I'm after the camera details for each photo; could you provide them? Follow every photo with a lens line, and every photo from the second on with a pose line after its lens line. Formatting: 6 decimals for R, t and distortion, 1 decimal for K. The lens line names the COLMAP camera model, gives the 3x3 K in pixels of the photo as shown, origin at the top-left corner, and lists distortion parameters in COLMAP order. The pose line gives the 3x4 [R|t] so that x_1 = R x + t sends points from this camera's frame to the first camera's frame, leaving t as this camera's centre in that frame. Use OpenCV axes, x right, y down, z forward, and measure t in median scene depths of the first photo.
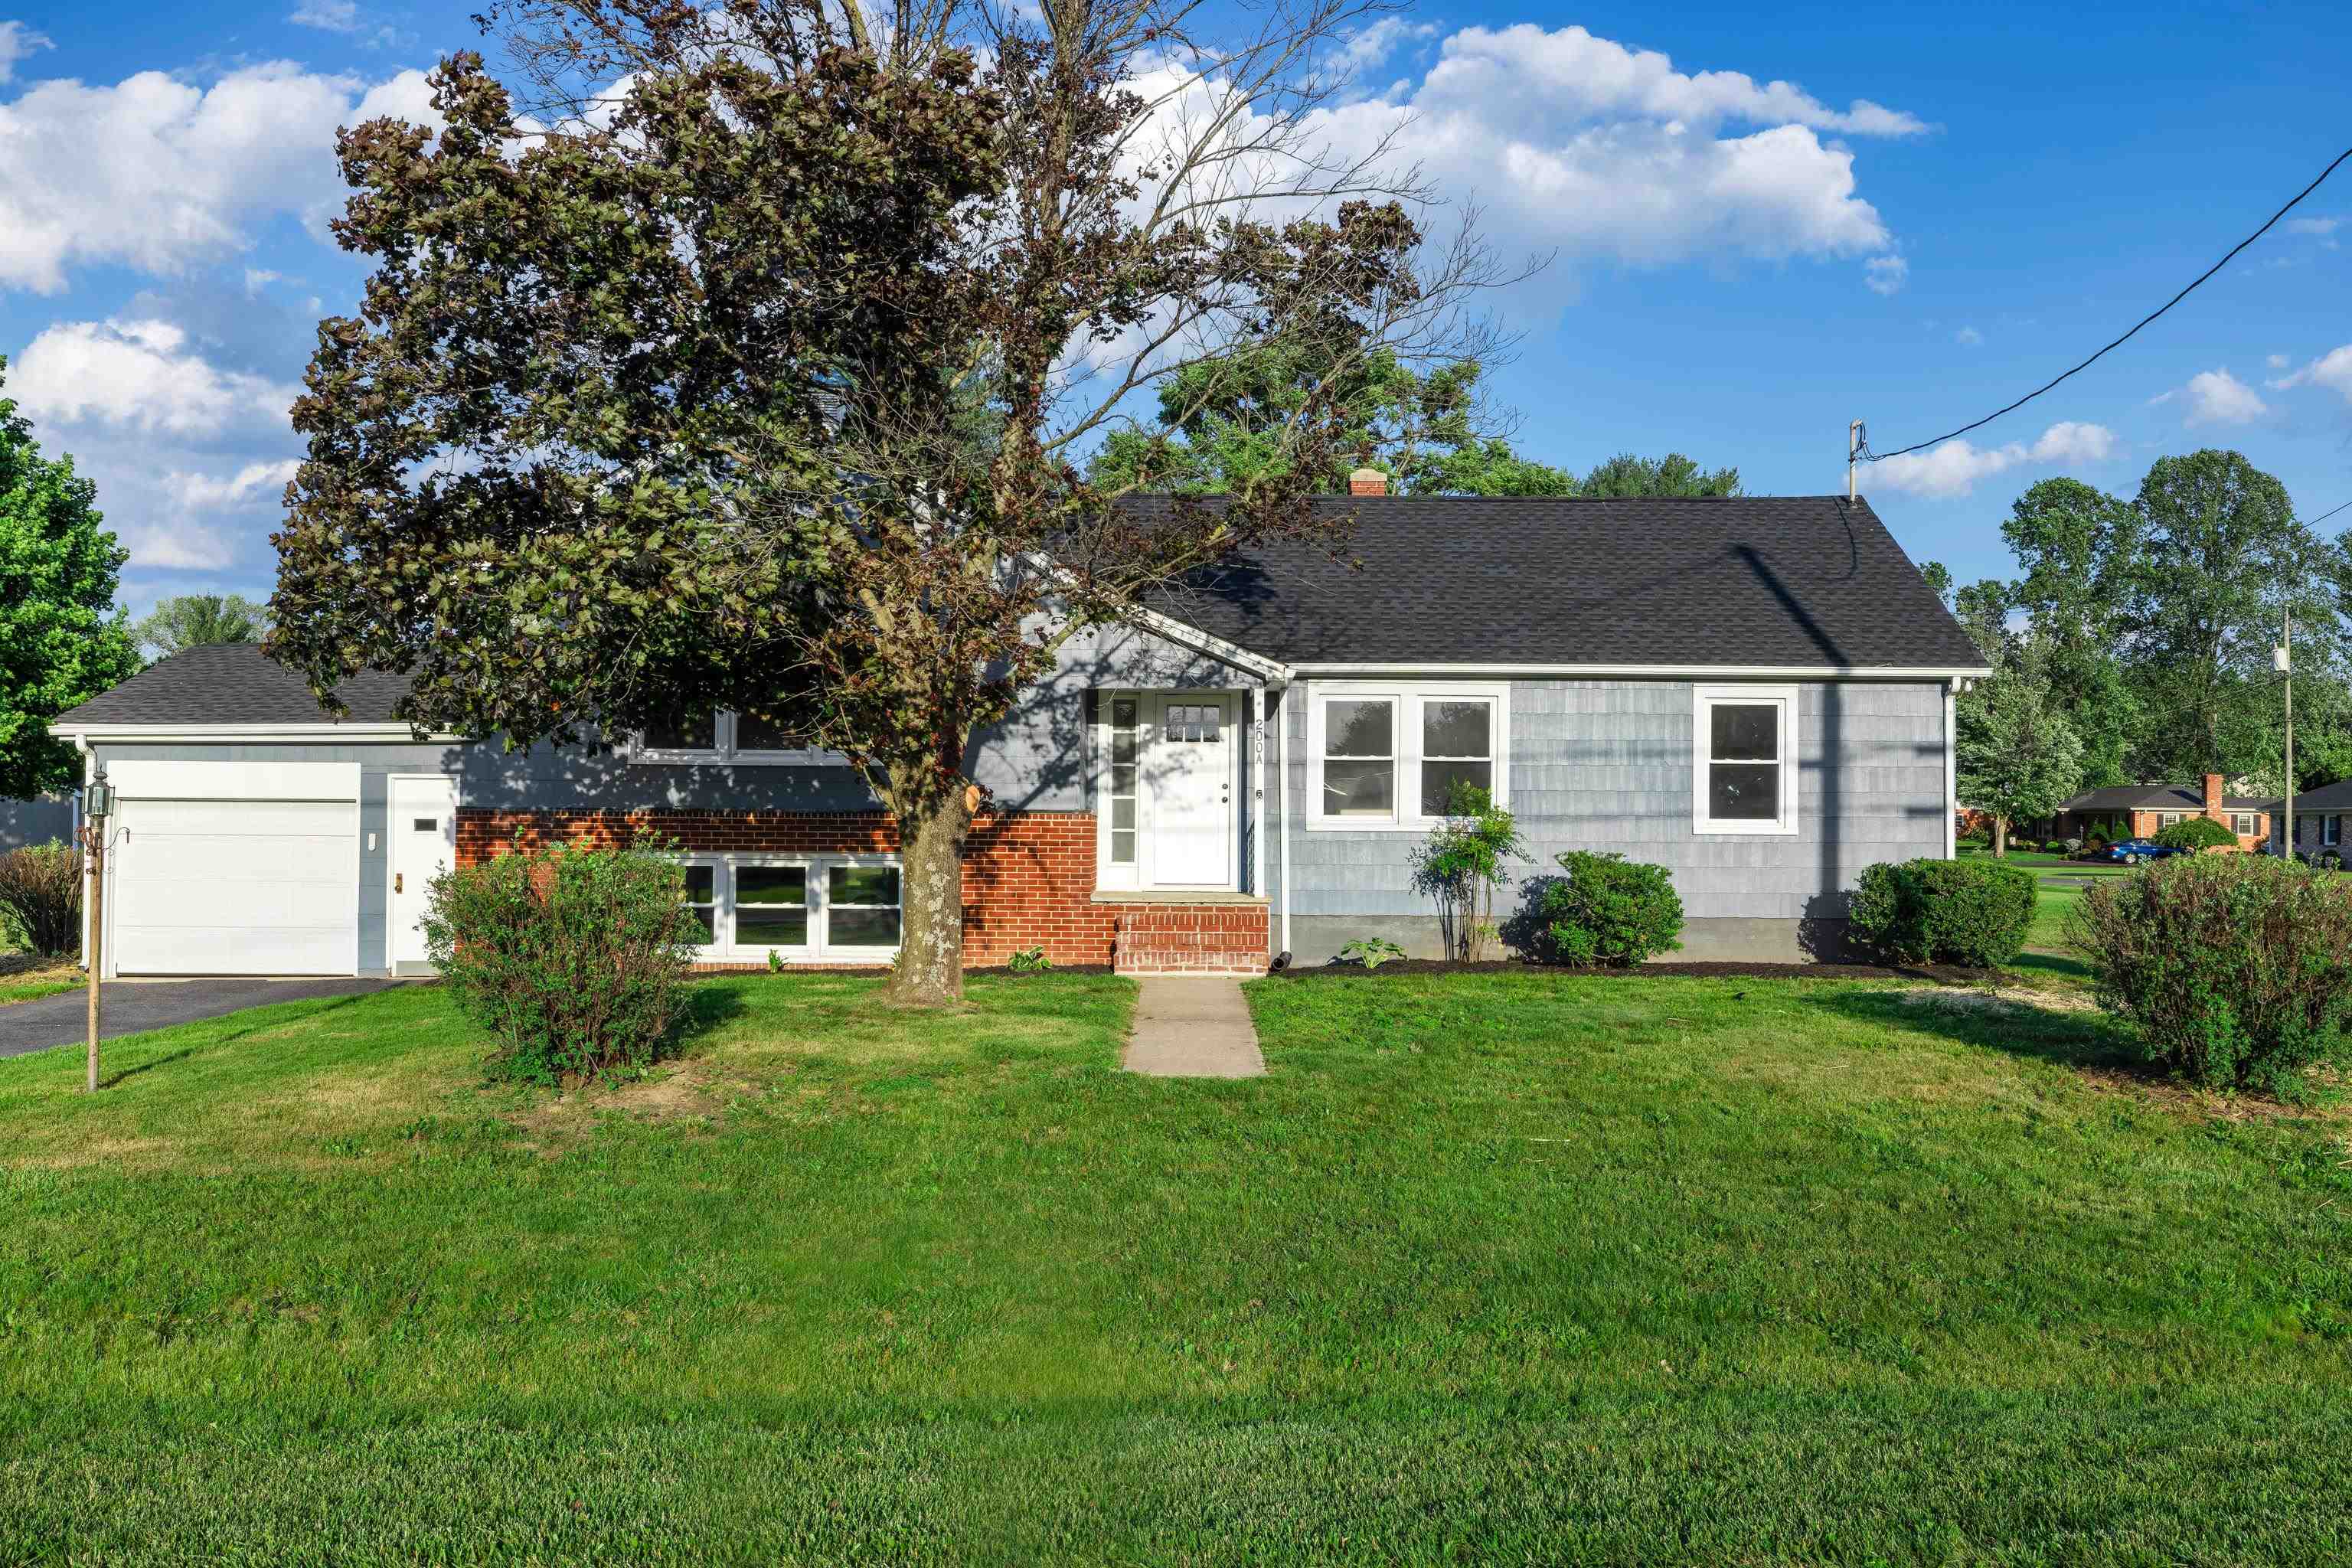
lens RADIAL K [[1992.7, 0, 1168.5], [0, 1992.7, 787.4], [0, 0, 1]] dist [0.039417, -0.002247]
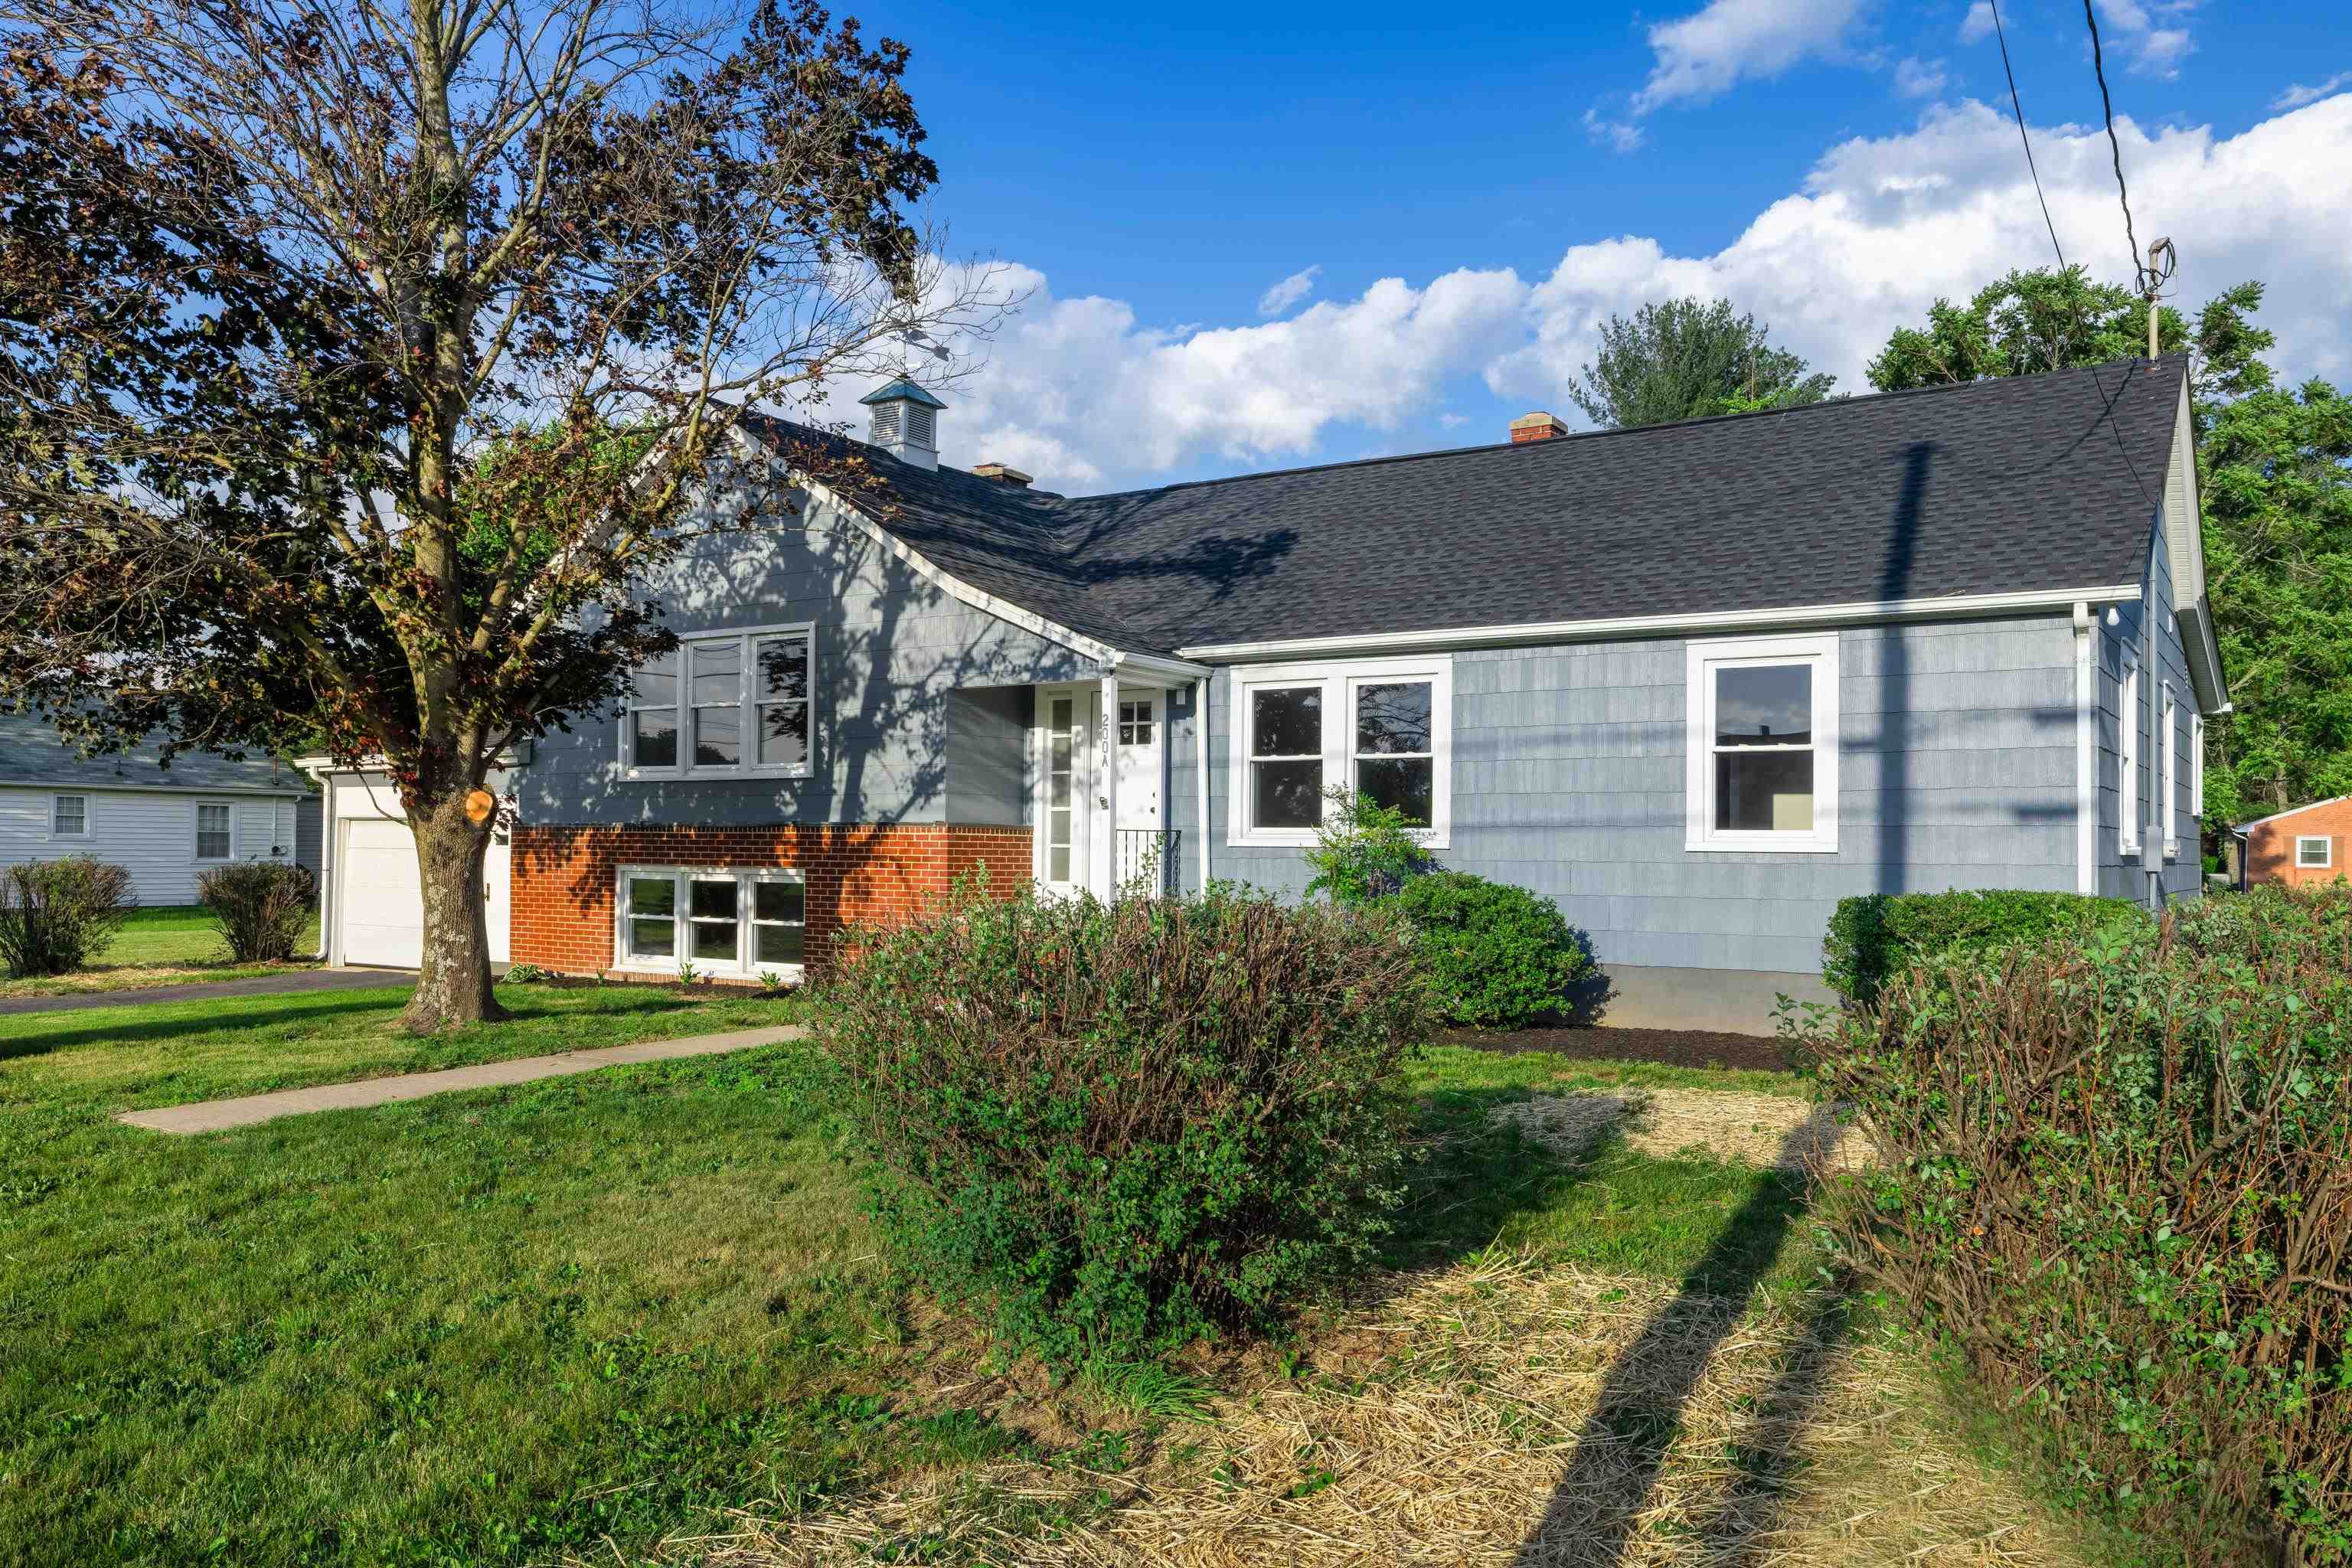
lens RADIAL K [[1798.5, 0, 1181.3], [0, 1798.5, 791.7], [0, 0, 1]] dist [0.004674, 0.001624]
pose [[0.832998, -0.018503, -0.552966, 0.477775], [0.009313, 0.999768, -0.019424, 0.014093], [0.553197, 0.011031, 0.832978, 0.364491]]
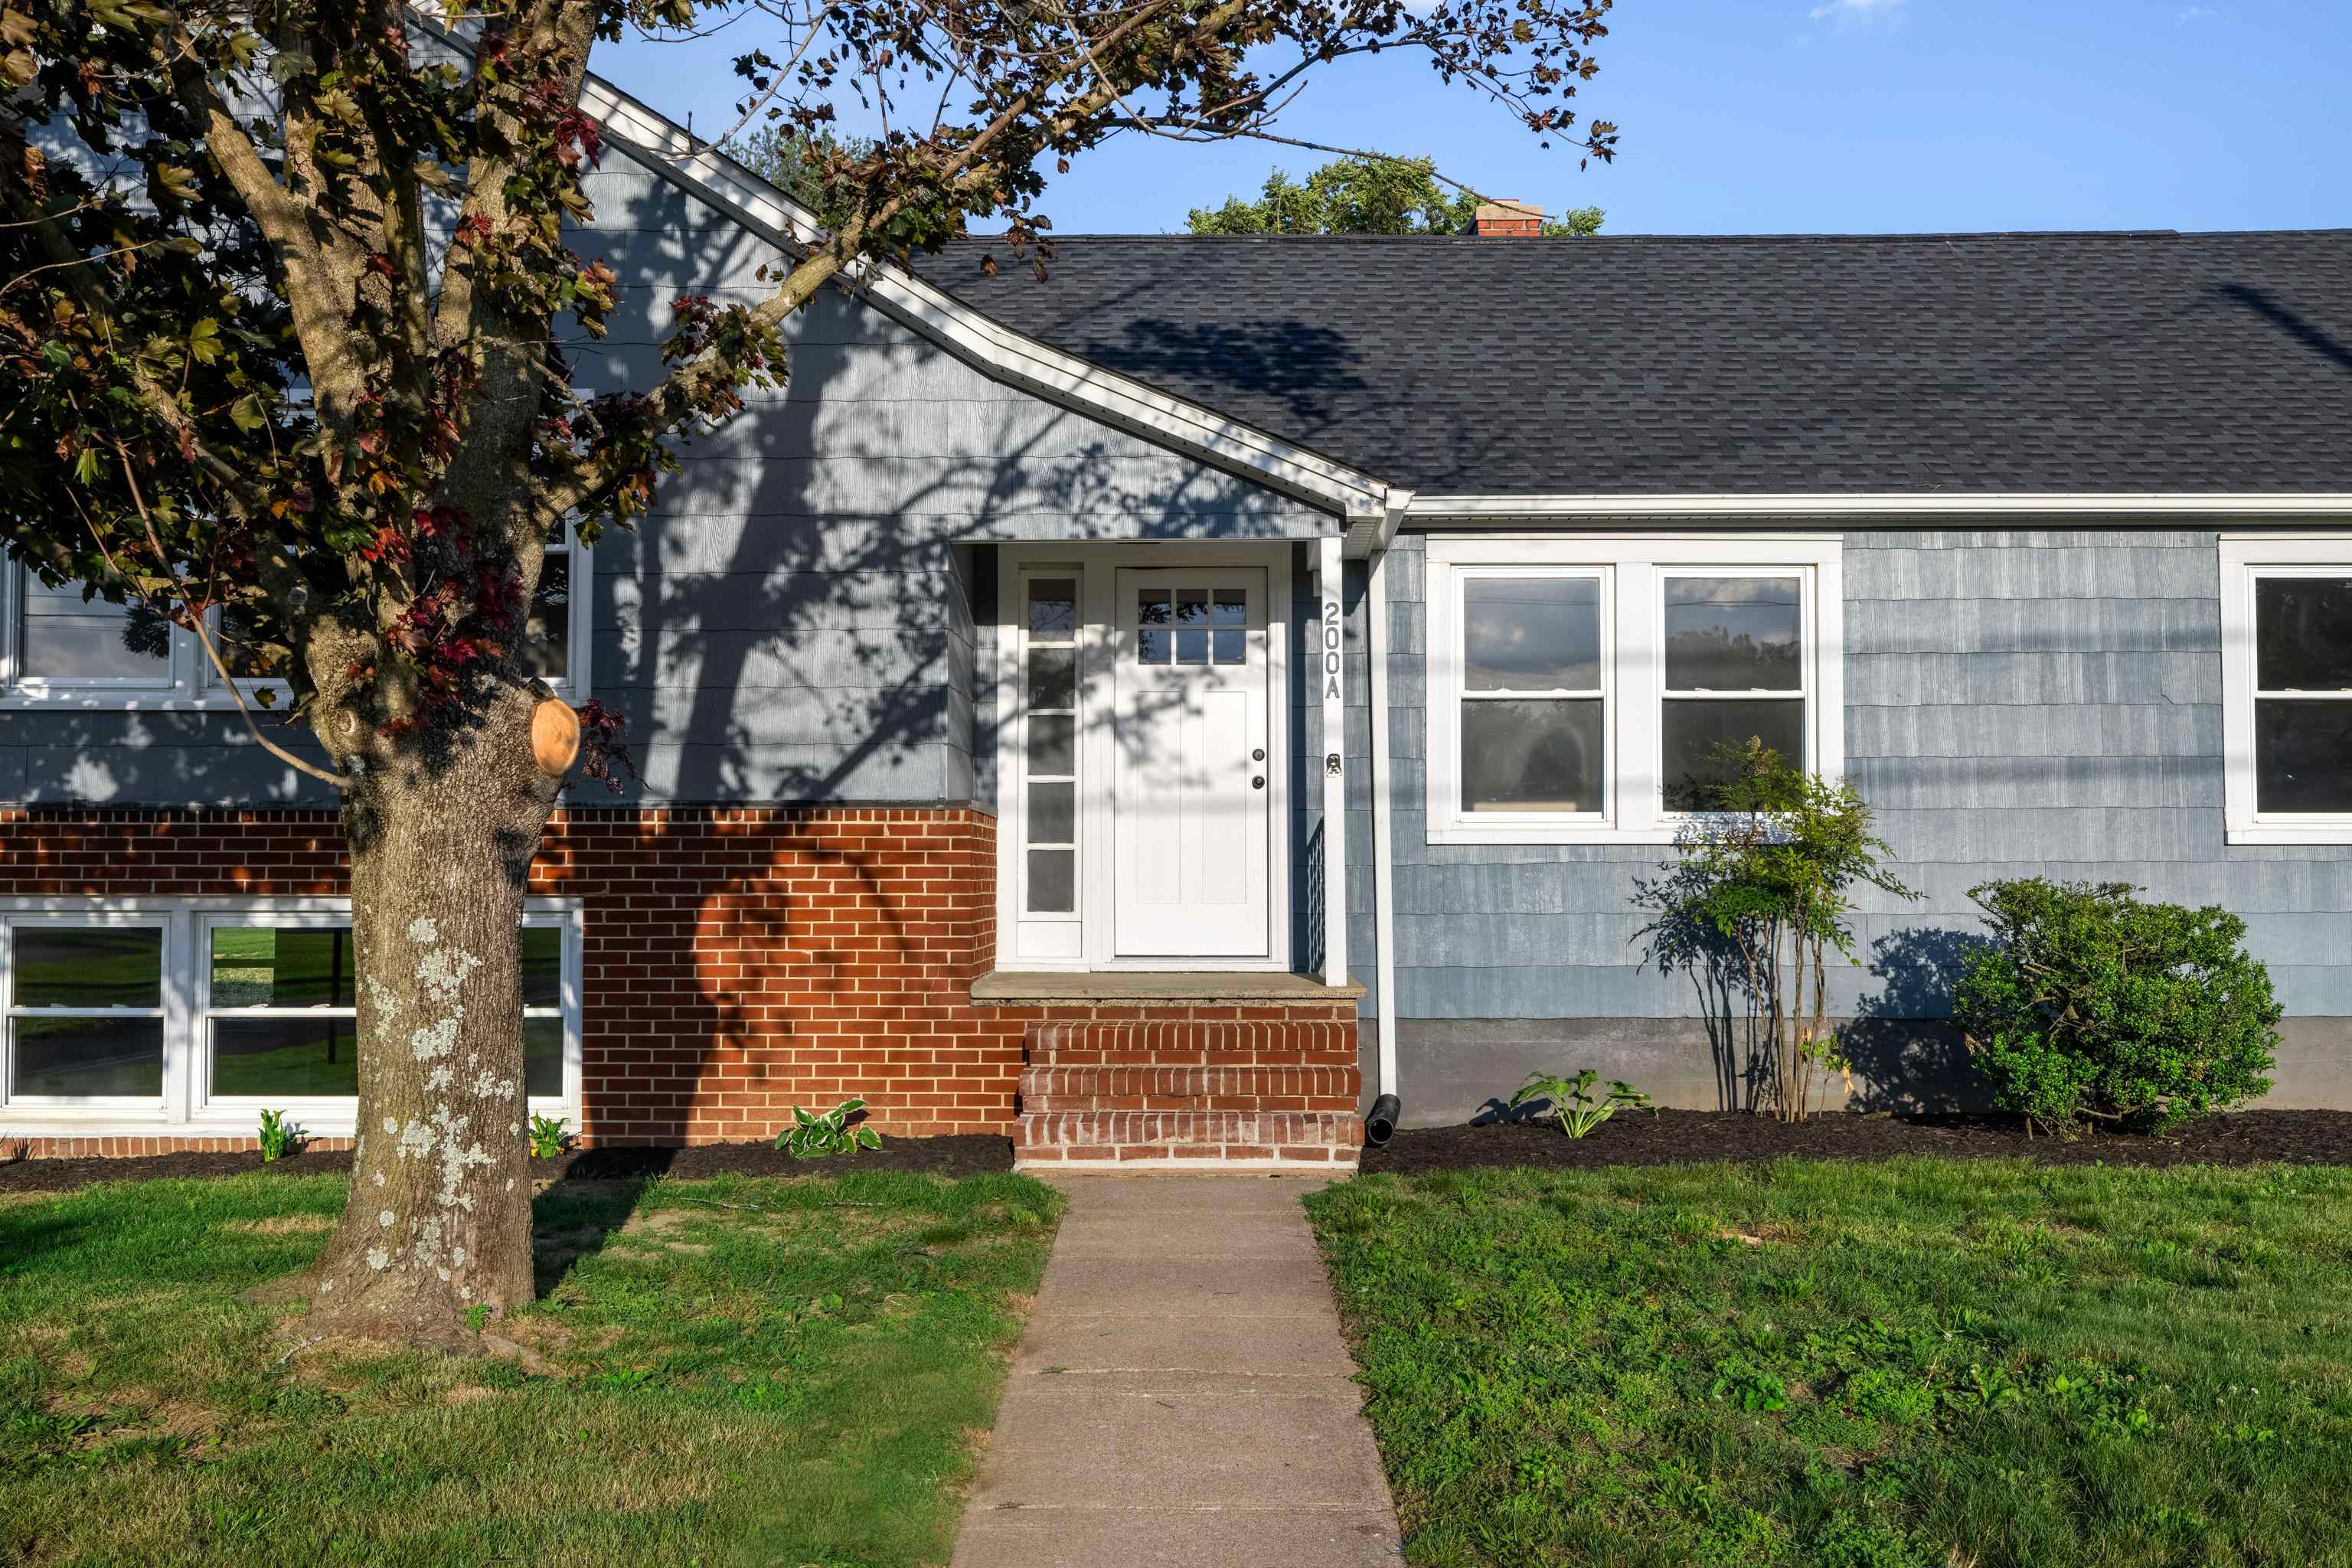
lens RADIAL K [[2309.2, 0, 1184.4], [0, 2309.2, 781.7], [0, 0, 1]] dist [0.010853, 0.000000]
pose [[0.999964, -0.008421, 0.000934, 0.009639], [0.008436, 0.999803, -0.017964, 0.016573], [-0.000782, 0.017972, 0.999838, 0.444923]]
